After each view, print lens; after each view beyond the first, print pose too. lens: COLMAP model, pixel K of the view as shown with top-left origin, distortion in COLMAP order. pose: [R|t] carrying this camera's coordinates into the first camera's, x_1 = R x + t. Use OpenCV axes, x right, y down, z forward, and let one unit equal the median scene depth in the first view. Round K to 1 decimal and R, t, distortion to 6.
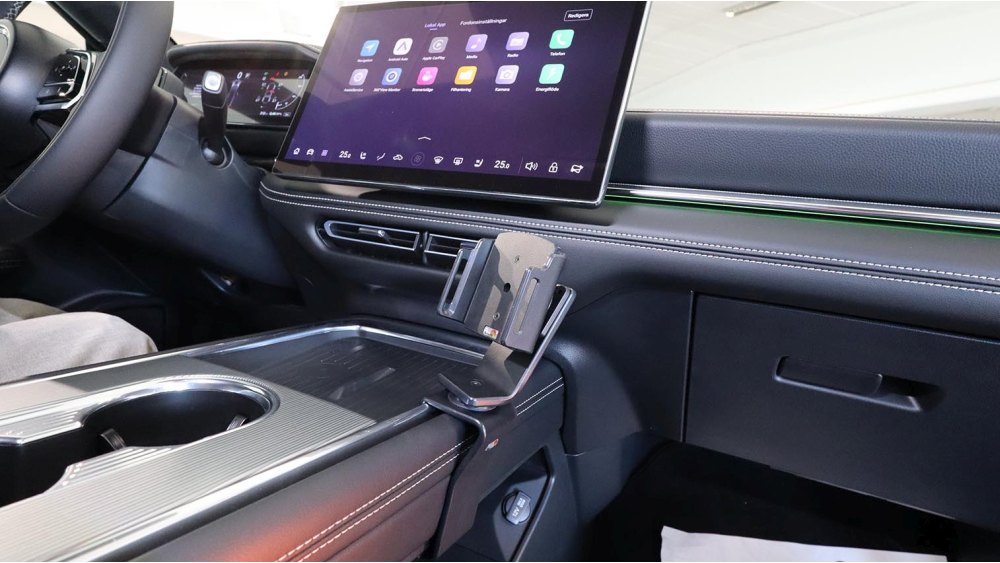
lens RADIAL K [[514.6, 0, 500.5], [0, 514.6, 281.0], [0, 0, 1]] dist [0.002727, 0.000116]
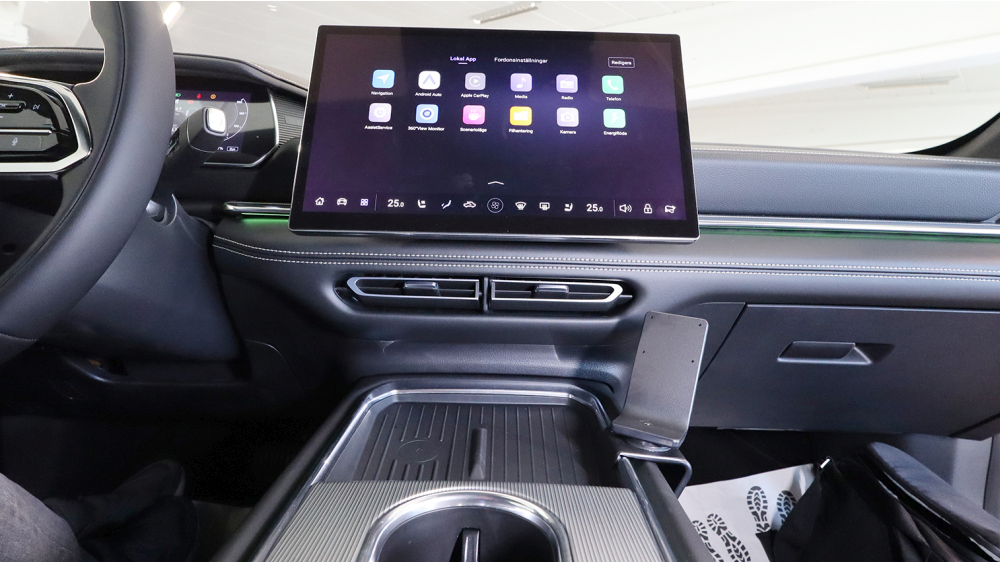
lens RADIAL K [[515.7, 0, 502.8], [0, 515.7, 282.3], [0, 0, 1]] dist [0.003912, -0.000410]
pose [[0.895415, -0.133512, 0.424742, -0.535885], [0.130417, 0.990787, 0.036505, -0.121941], [-0.425703, 0.022707, 0.904578, 0.130081]]
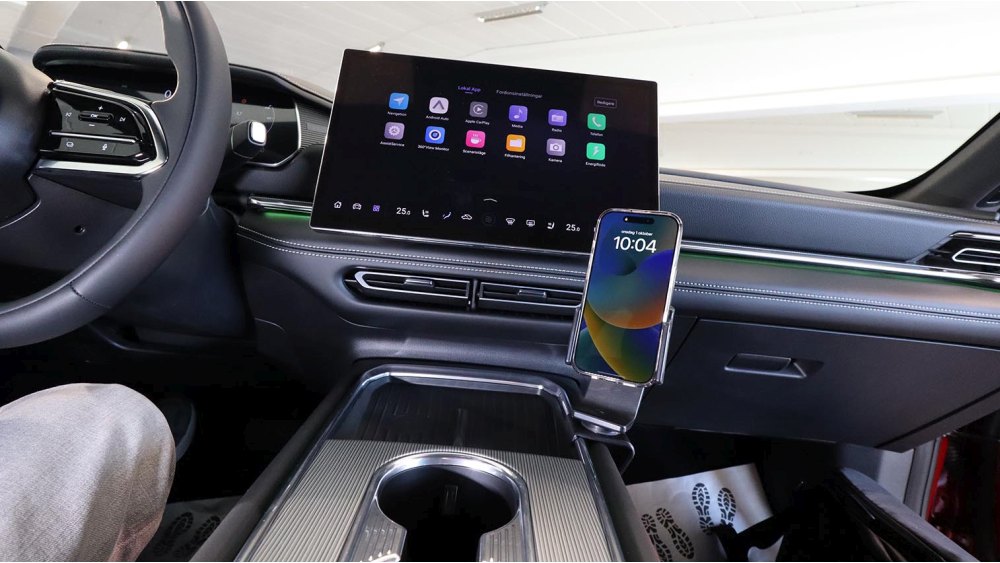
lens RADIAL K [[514.6, 0, 500.1], [0, 514.6, 283.4], [0, 0, 1]] dist [0.002727, 0.000116]
pose [[0.892490, -0.073169, 0.445092, -0.601731], [0.058580, 0.997201, 0.046468, -0.140847], [-0.447246, -0.015398, 0.894278, -0.002508]]
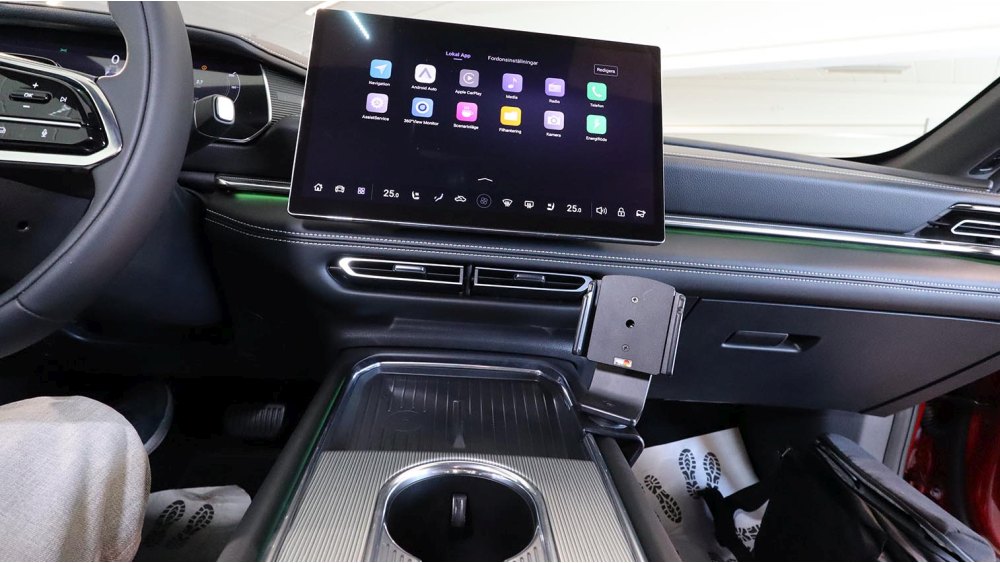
lens RADIAL K [[514.6, 0, 501.4], [0, 514.6, 281.4], [0, 0, 1]] dist [0.002727, 0.000116]
pose [[0.866447, -0.125667, 0.483194, -0.607329], [0.074406, 0.989498, 0.123923, -0.190640], [-0.493693, -0.071420, 0.866699, 0.076968]]
